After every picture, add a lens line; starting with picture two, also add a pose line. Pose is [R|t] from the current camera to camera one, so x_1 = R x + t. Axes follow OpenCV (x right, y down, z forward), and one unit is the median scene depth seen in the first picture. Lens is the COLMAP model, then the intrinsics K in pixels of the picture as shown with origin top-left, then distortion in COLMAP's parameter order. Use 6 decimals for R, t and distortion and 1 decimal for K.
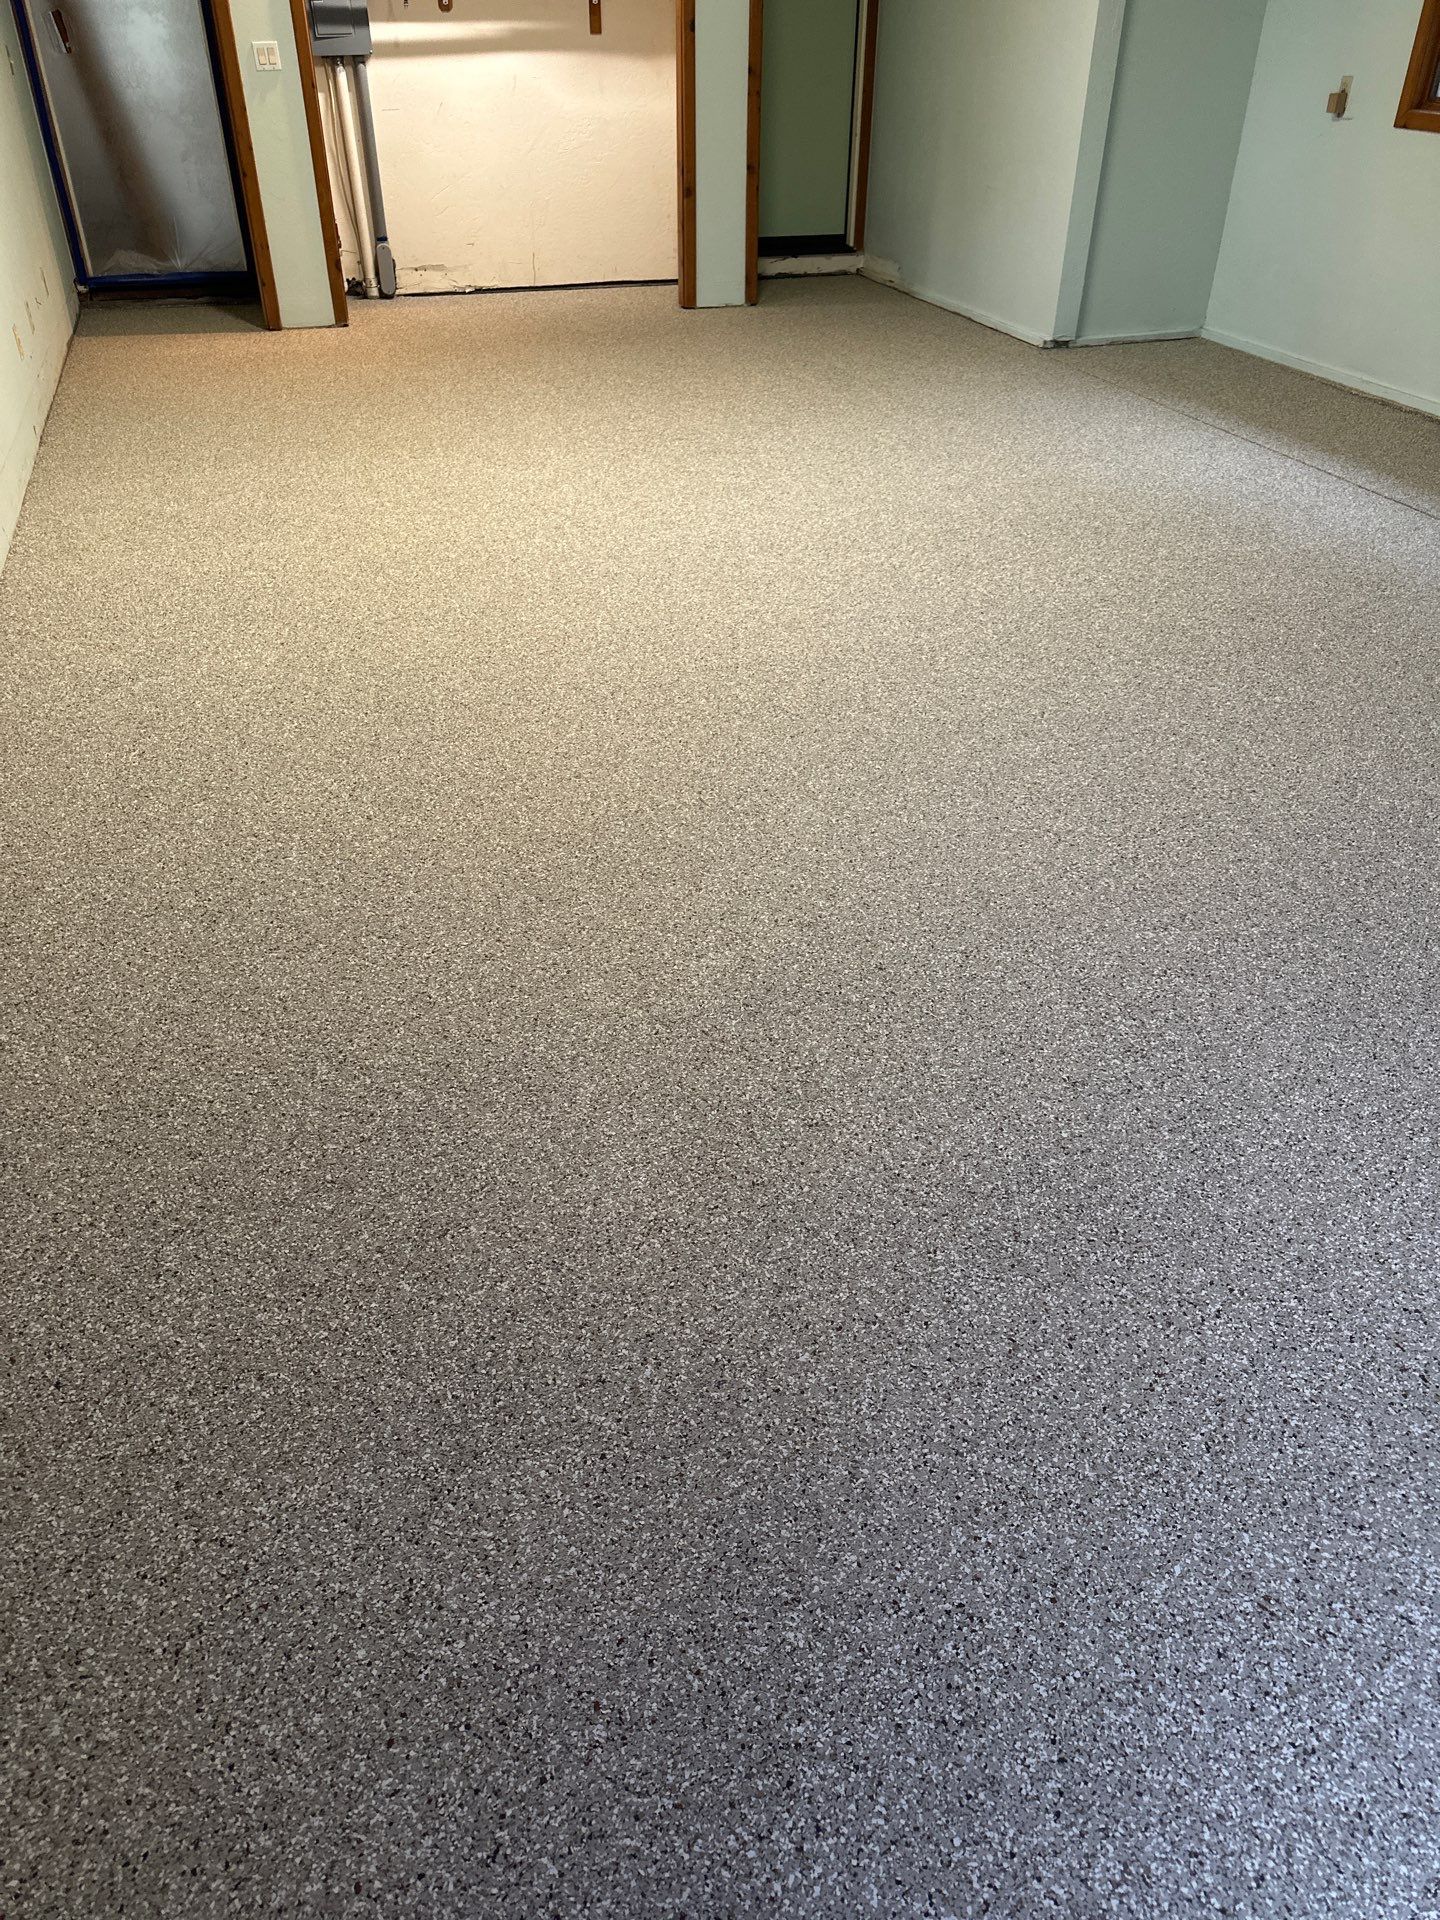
lens RADIAL K [[1338.3, 0, 707.8], [0, 1338.3, 982.5], [0, 0, 1]] dist [0.030721, -0.037763]
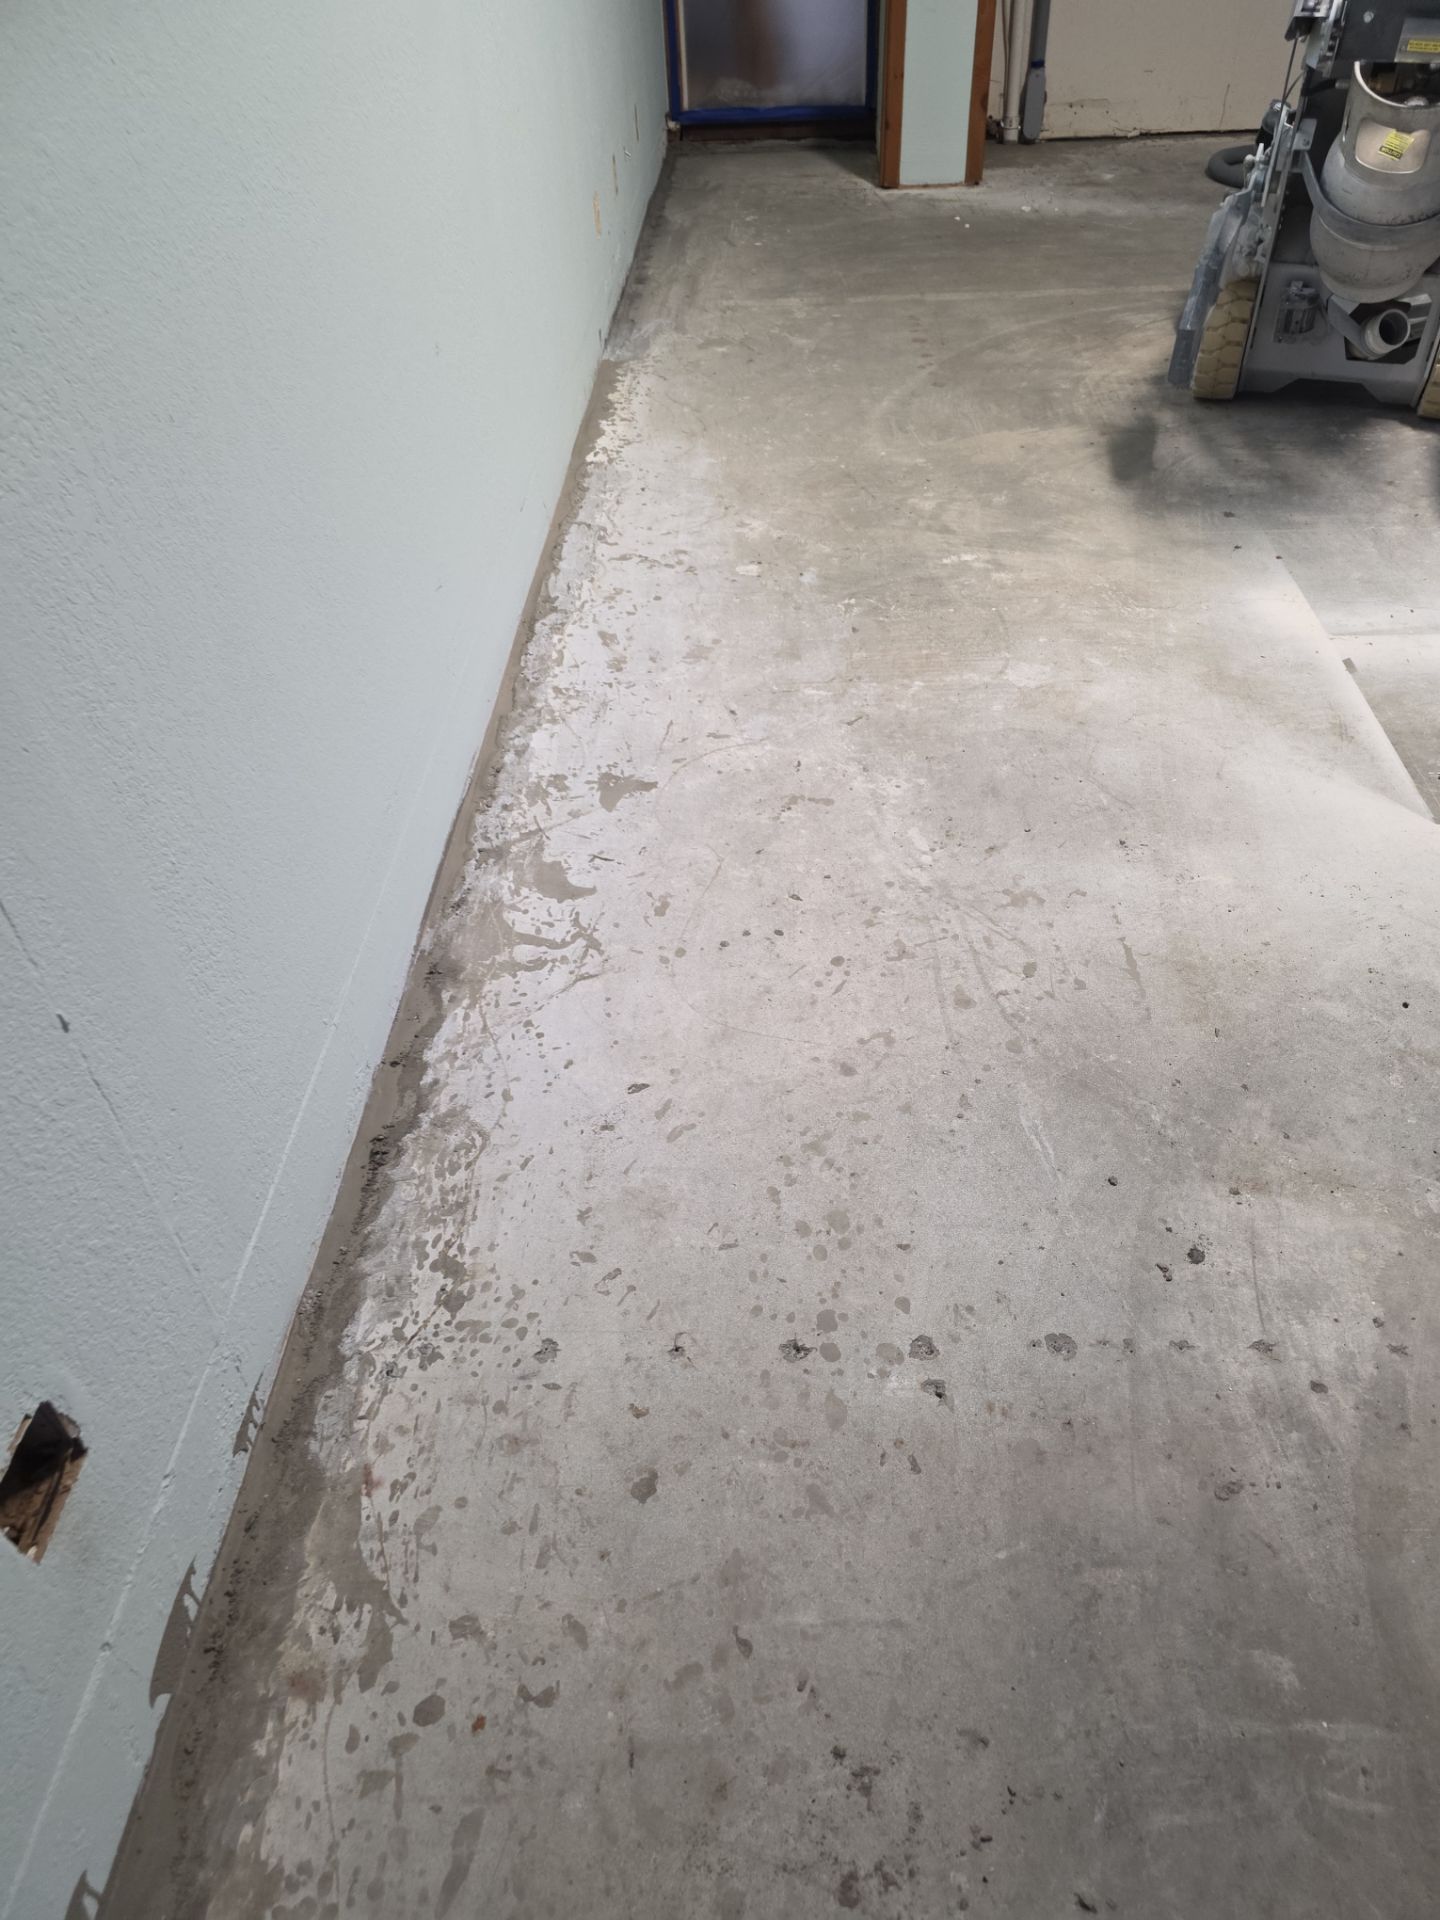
lens RADIAL K [[1289.6, 0, 736.6], [0, 1289.6, 966.5], [0, 0, 1]] dist [0.051738, -0.039293]
pose [[0.942406, 0.196638, -0.270563, -0.107840], [-0.166936, 0.977498, 0.128958, -0.118708], [0.289832, -0.076364, 0.954026, 0.199524]]
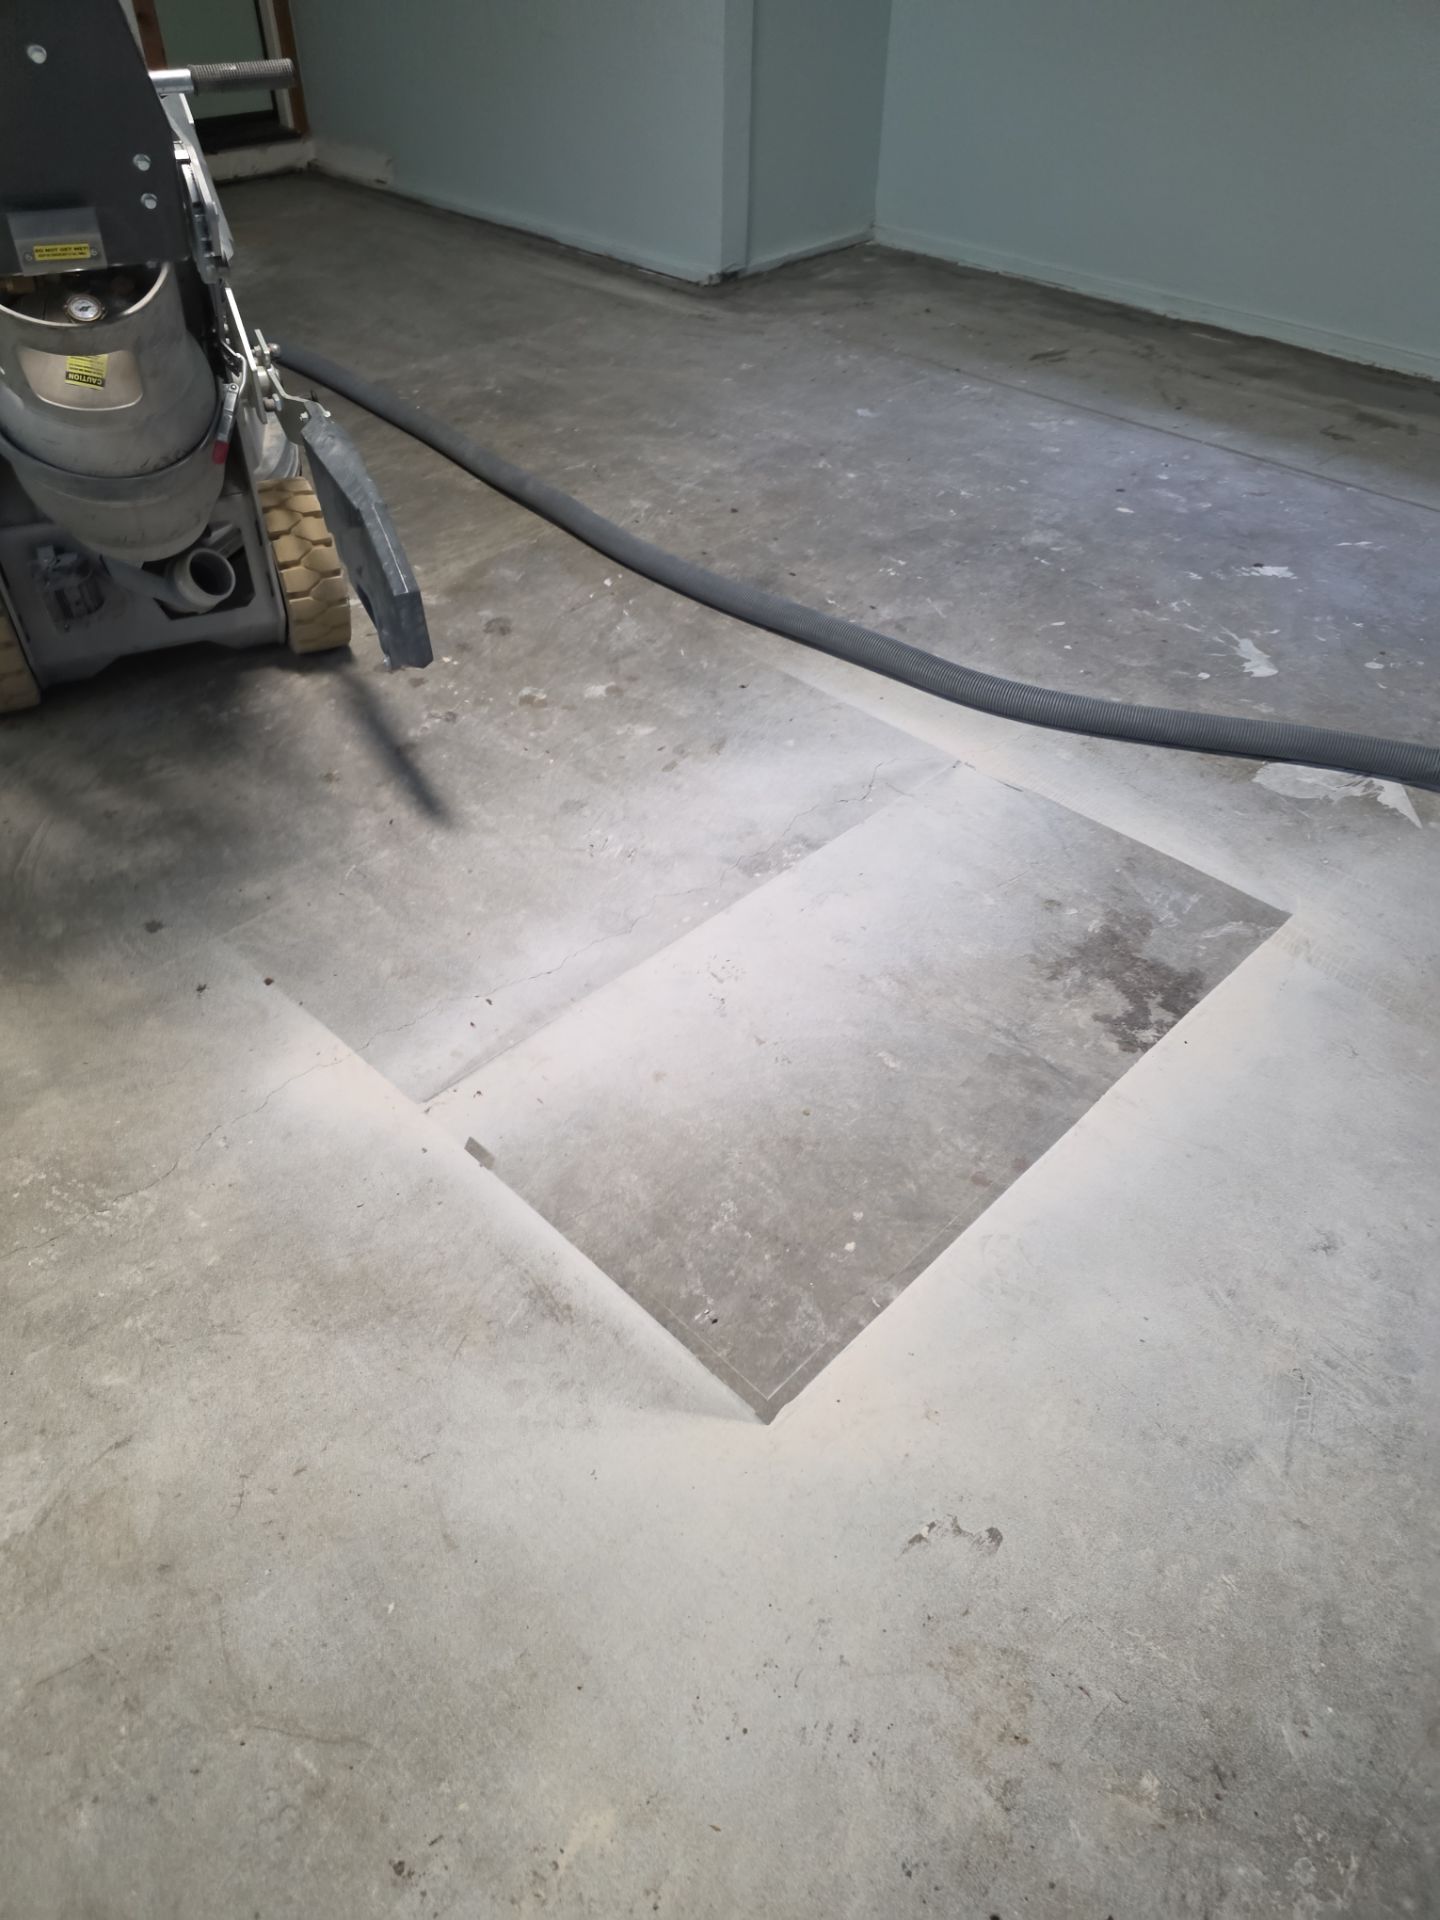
lens RADIAL K [[1289.6, 0, 726.7], [0, 1289.6, 966.0], [0, 0, 1]] dist [0.051738, -0.039293]
pose [[0.870735, -0.318973, 0.374269, -0.100293], [0.276097, 0.946917, 0.164676, -0.245295], [-0.406929, -0.040054, 0.912581, 0.368886]]
